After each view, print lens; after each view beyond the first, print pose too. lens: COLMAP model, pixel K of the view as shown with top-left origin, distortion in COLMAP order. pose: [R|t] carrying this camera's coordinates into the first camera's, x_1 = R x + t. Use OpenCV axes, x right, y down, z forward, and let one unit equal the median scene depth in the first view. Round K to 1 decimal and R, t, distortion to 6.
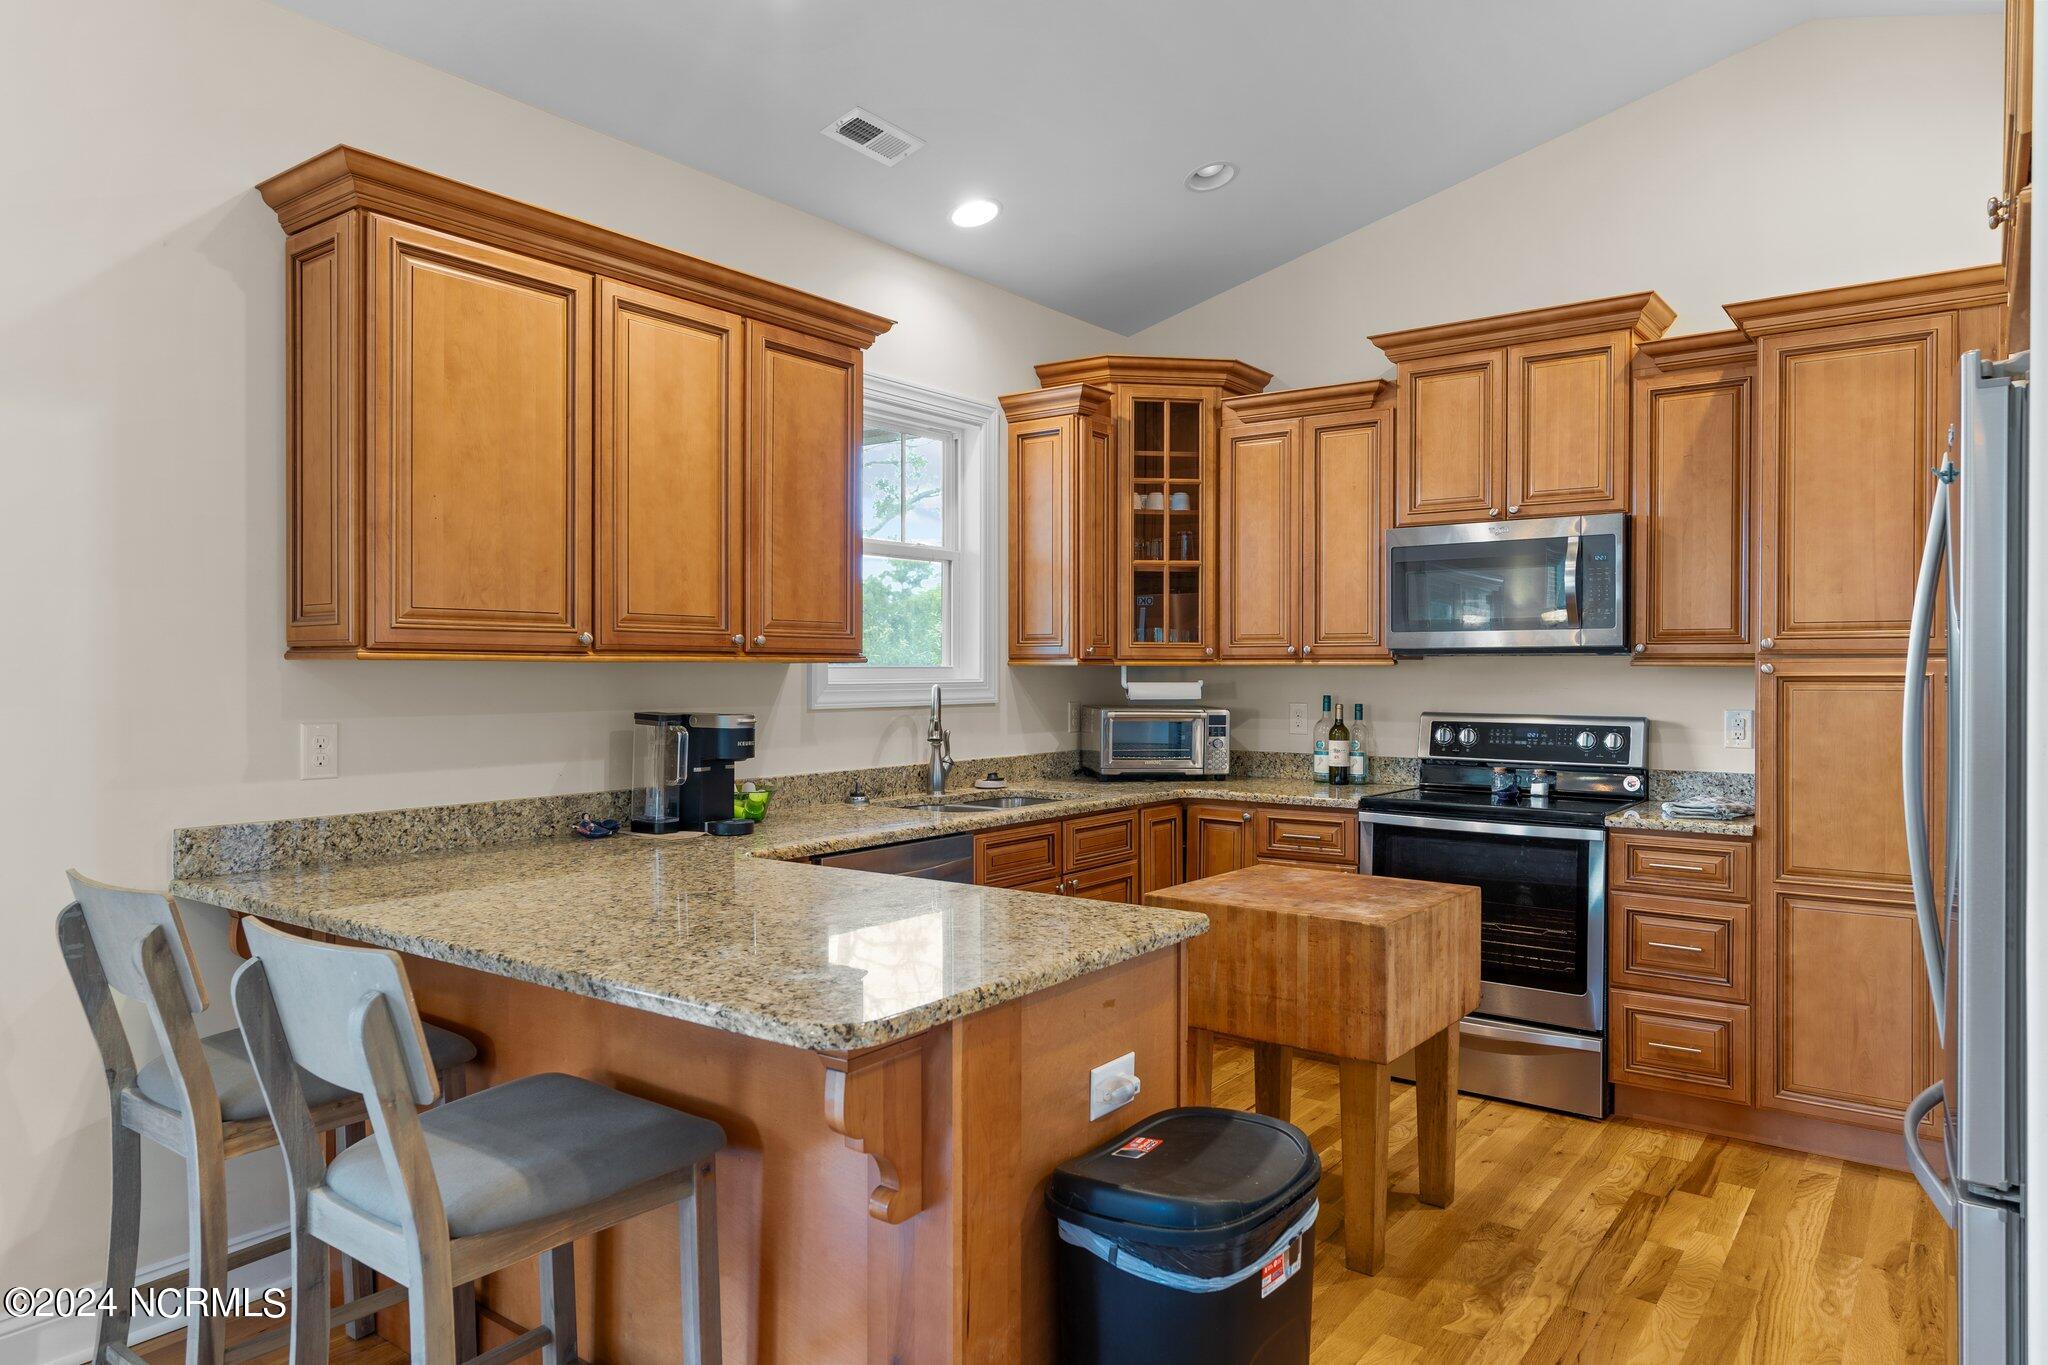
lens RADIAL K [[1286.2, 0, 1024.6], [0, 1286.2, 677.8], [0, 0, 1]] dist [-0.002560, 0.004592]
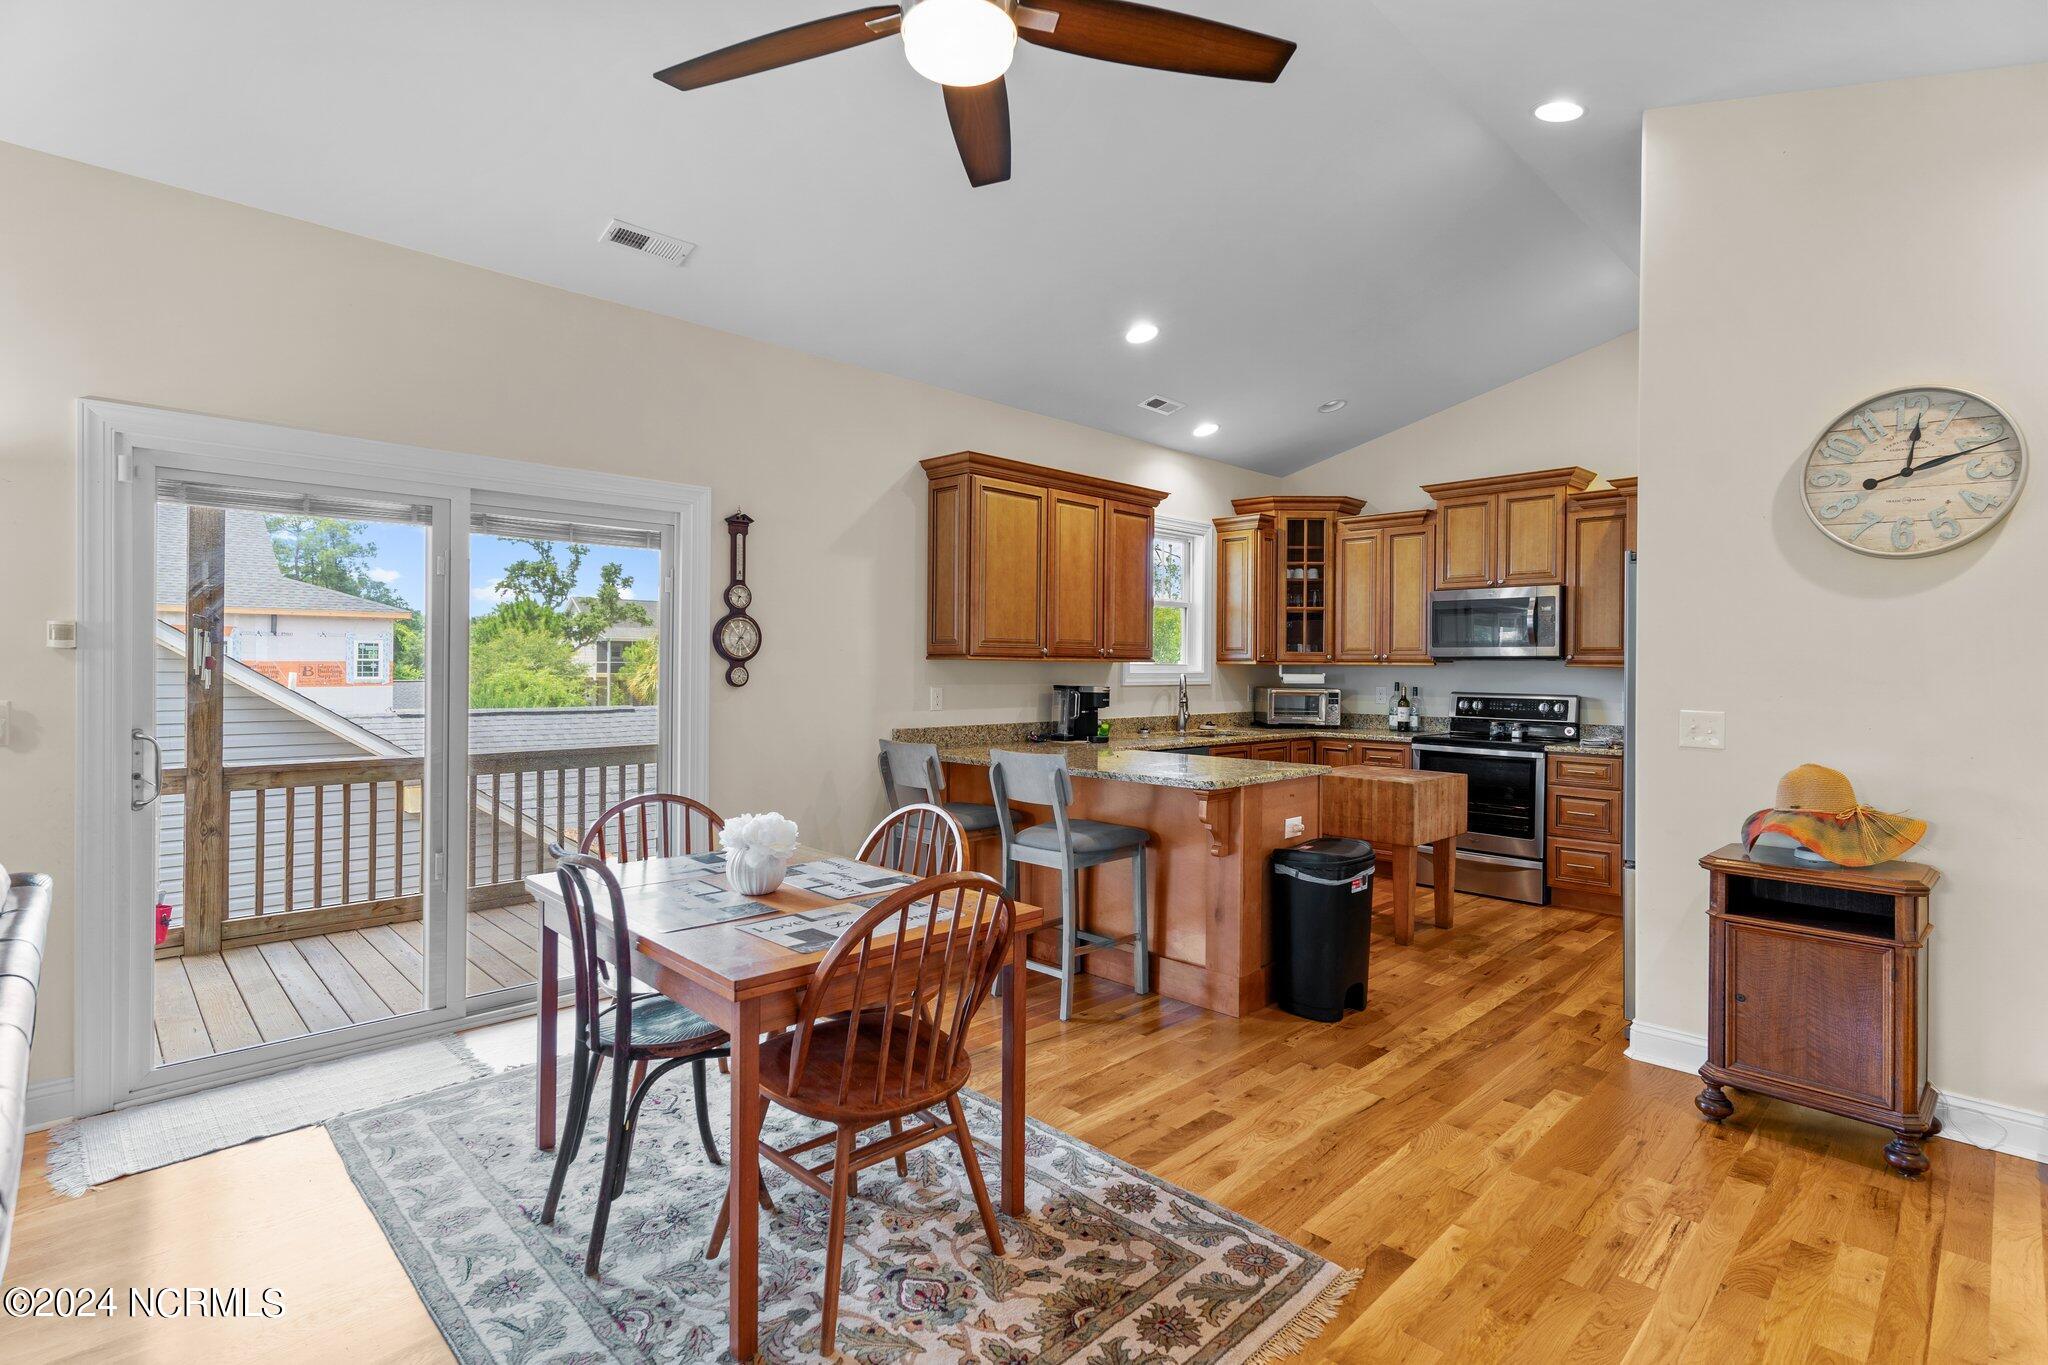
lens RADIAL K [[985.3, 0, 1026.9], [0, 985.3, 666.6], [0, 0, 1]] dist [0.002879, -0.000182]
pose [[0.988782, 0.007338, -0.149188, -0.079917], [-0.008272, 0.999950, -0.005641, 0.004683], [0.149139, 0.006811, 0.988793, -0.496904]]
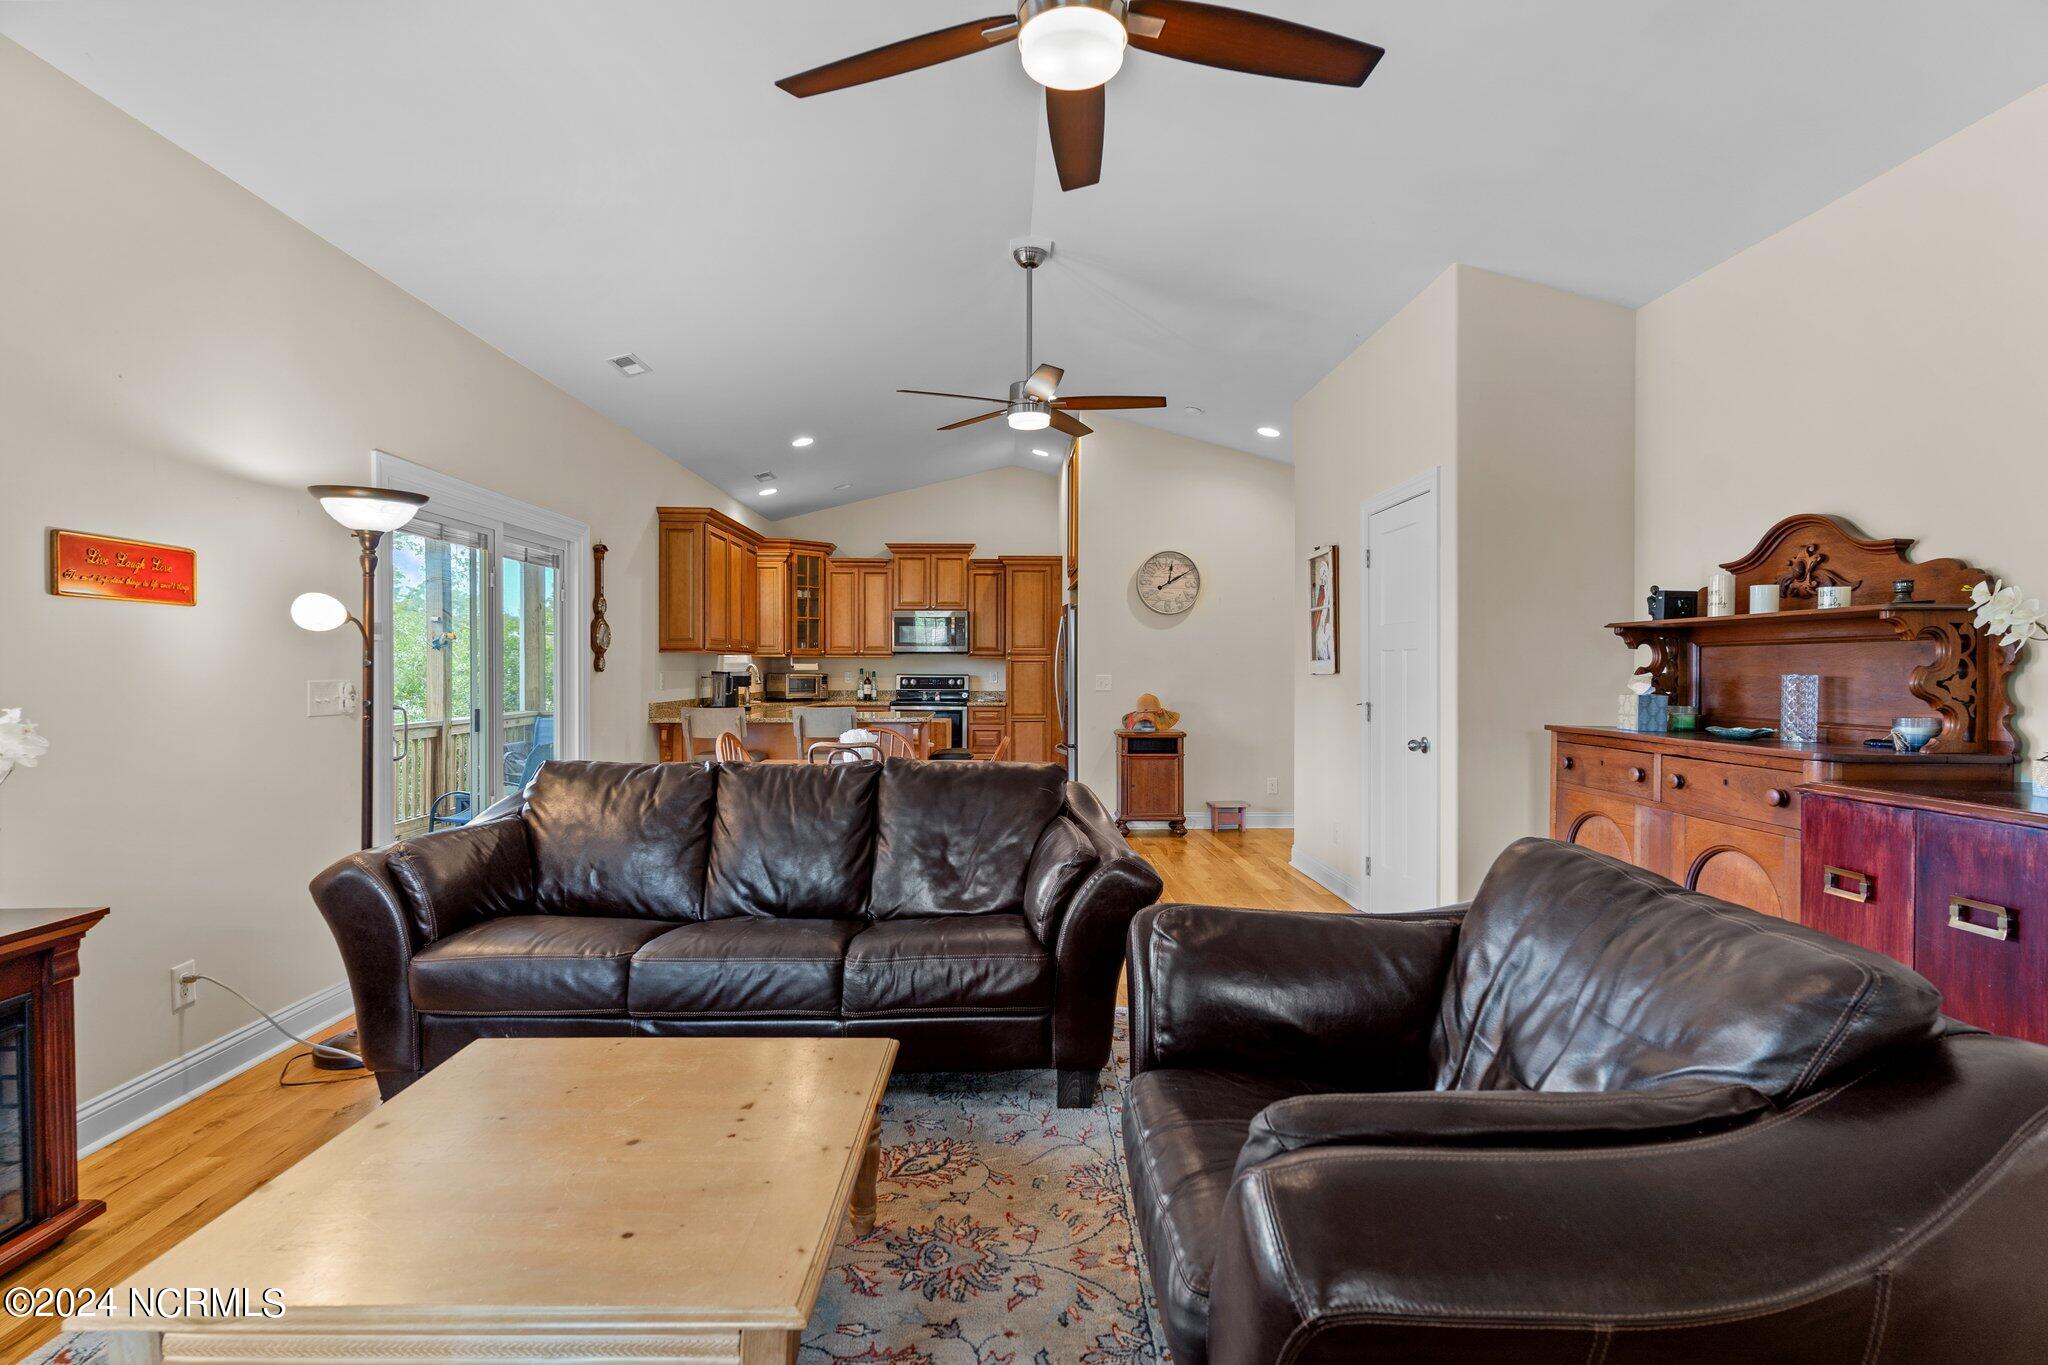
lens RADIAL K [[985.3, 0, 1028.0], [0, 985.3, 671.7], [0, 0, 1]] dist [0.002879, -0.000182]
pose [[0.783802, -0.003210, 0.621003, -0.902887], [0.003438, 0.999994, 0.000830, 0.022747], [-0.621002, 0.001484, 0.783808, -0.984264]]
